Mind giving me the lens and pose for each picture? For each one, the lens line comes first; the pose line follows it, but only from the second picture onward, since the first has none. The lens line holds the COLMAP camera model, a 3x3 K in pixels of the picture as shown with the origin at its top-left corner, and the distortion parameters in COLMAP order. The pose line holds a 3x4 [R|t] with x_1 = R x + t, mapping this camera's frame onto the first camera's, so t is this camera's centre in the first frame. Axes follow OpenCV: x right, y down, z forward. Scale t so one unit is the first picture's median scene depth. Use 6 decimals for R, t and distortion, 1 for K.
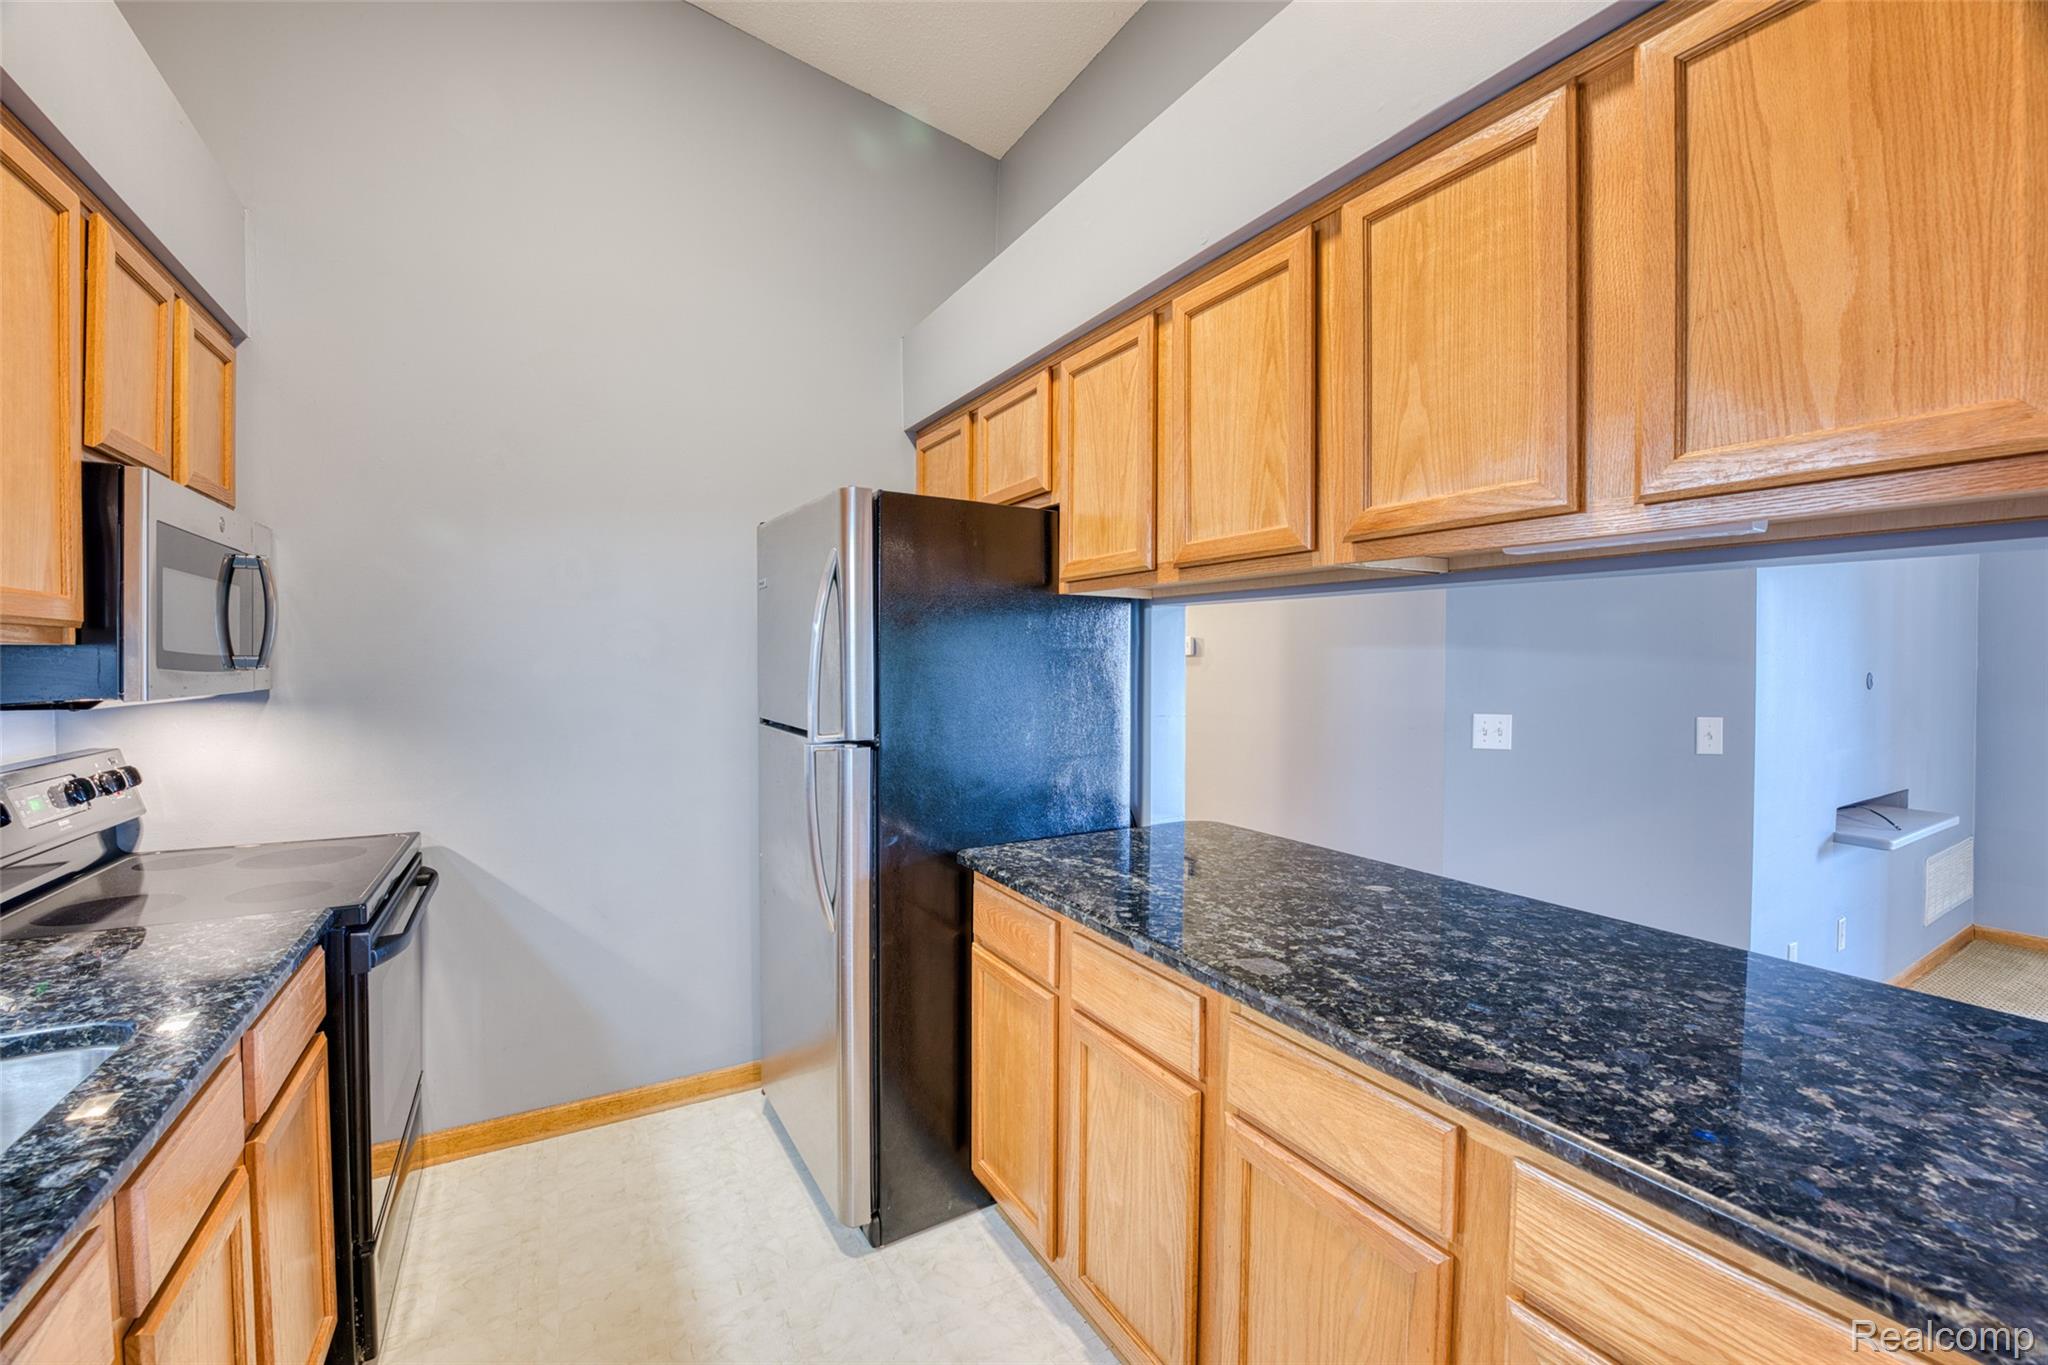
lens RADIAL K [[825.1, 0, 1018.2], [0, 825.1, 678.1], [0, 0, 1]] dist [-0.023127, 0.000211]
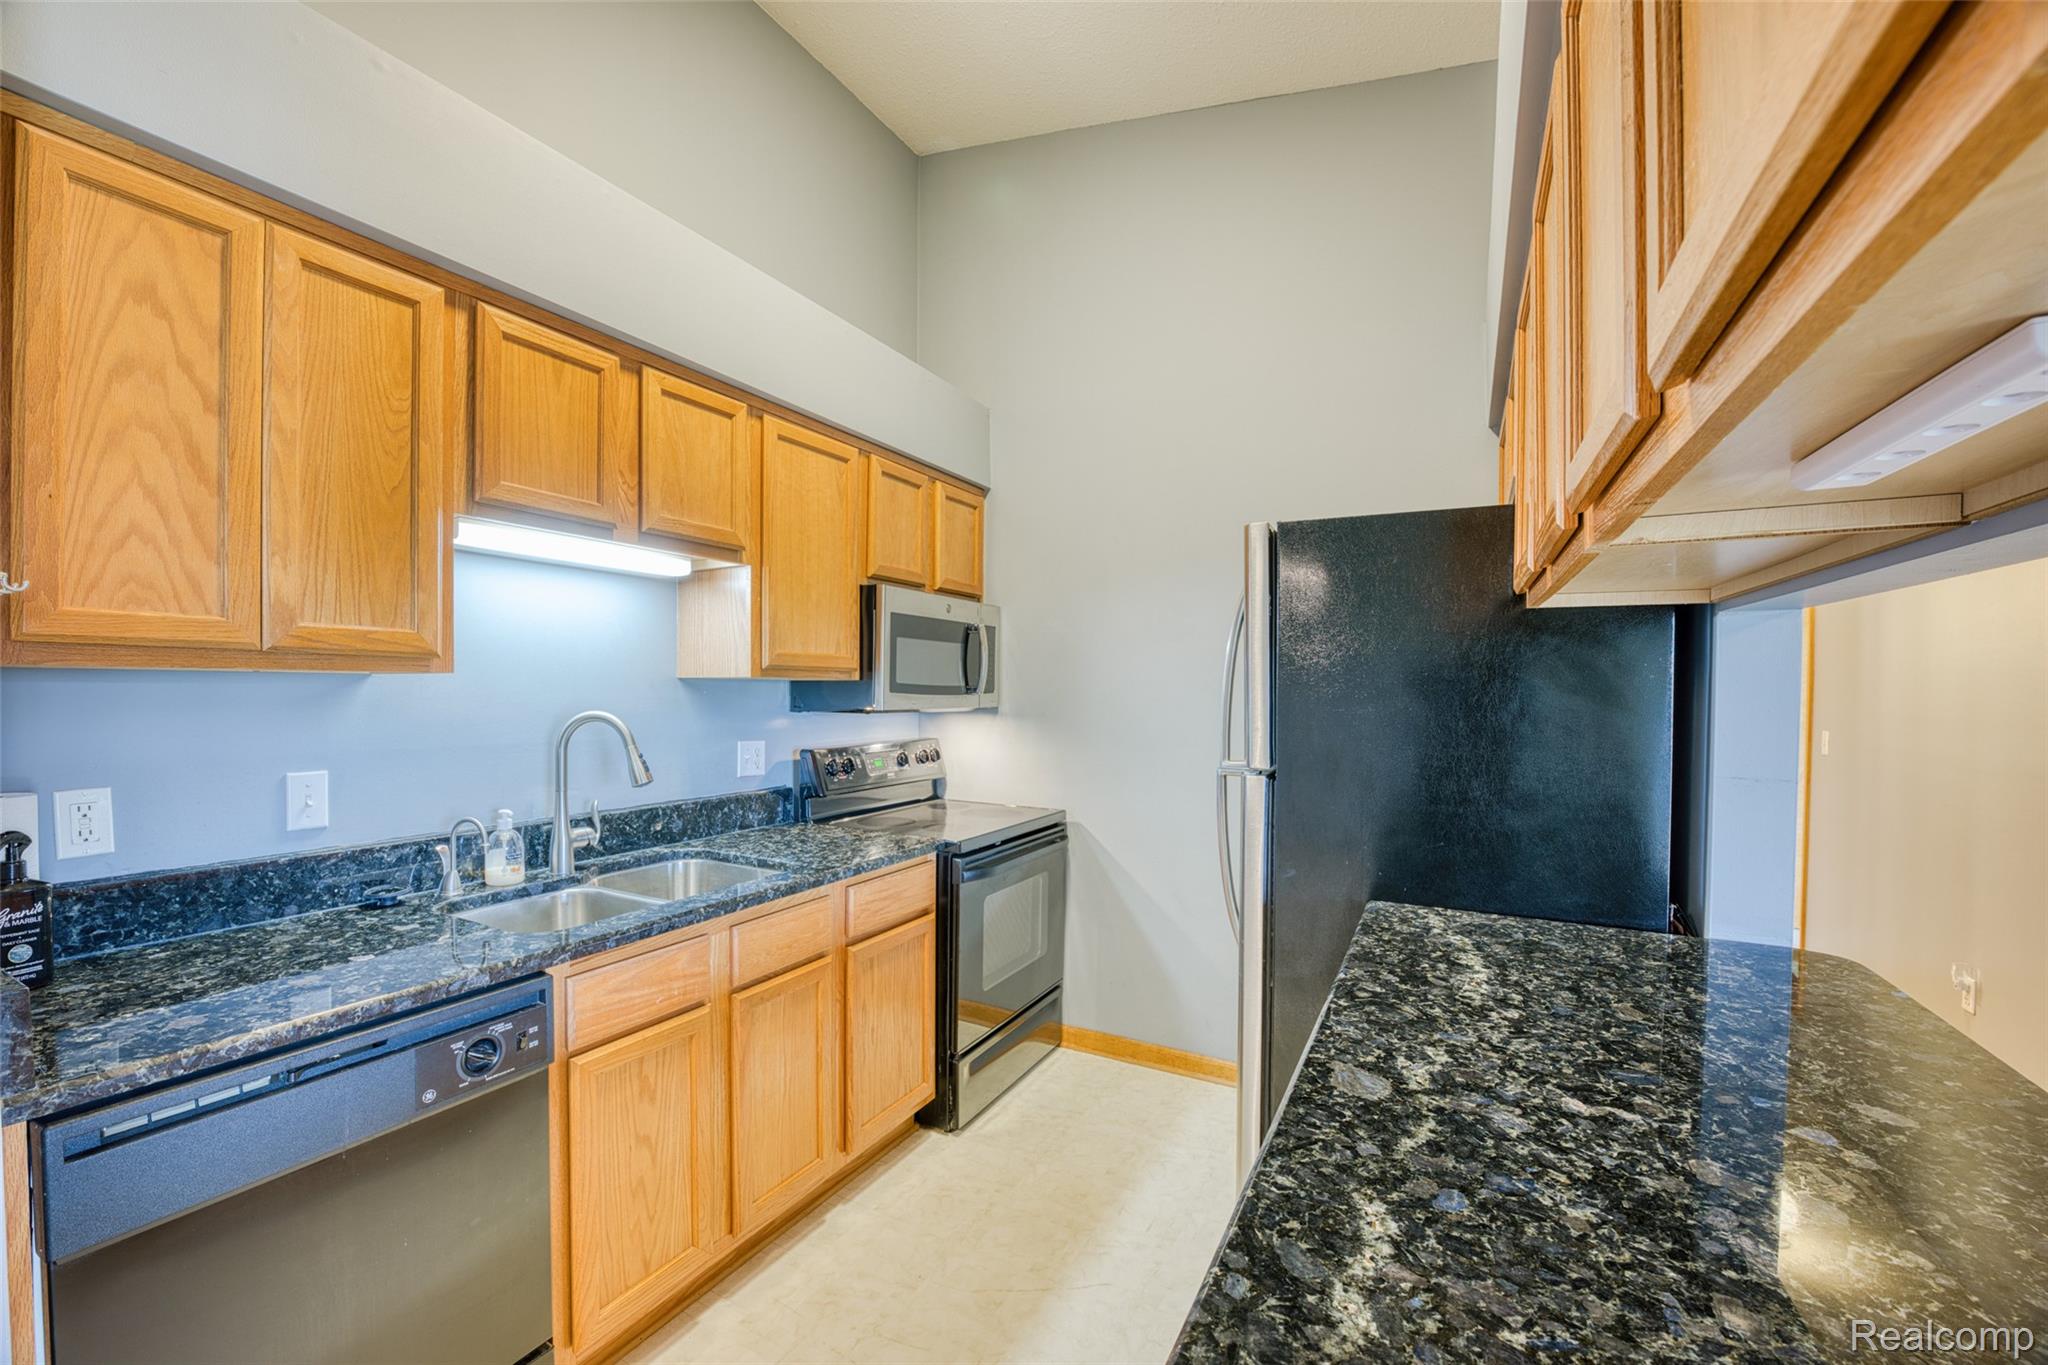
lens RADIAL K [[816.4, 0, 1002.2], [0, 816.4, 701.0], [0, 0, 1]] dist [-0.027993, 0.000007]
pose [[0.509545, 0.016260, -0.860290, 0.516399], [-0.024201, 0.999697, 0.004561, -0.005171], [0.860104, 0.018496, 0.509784, 0.203711]]
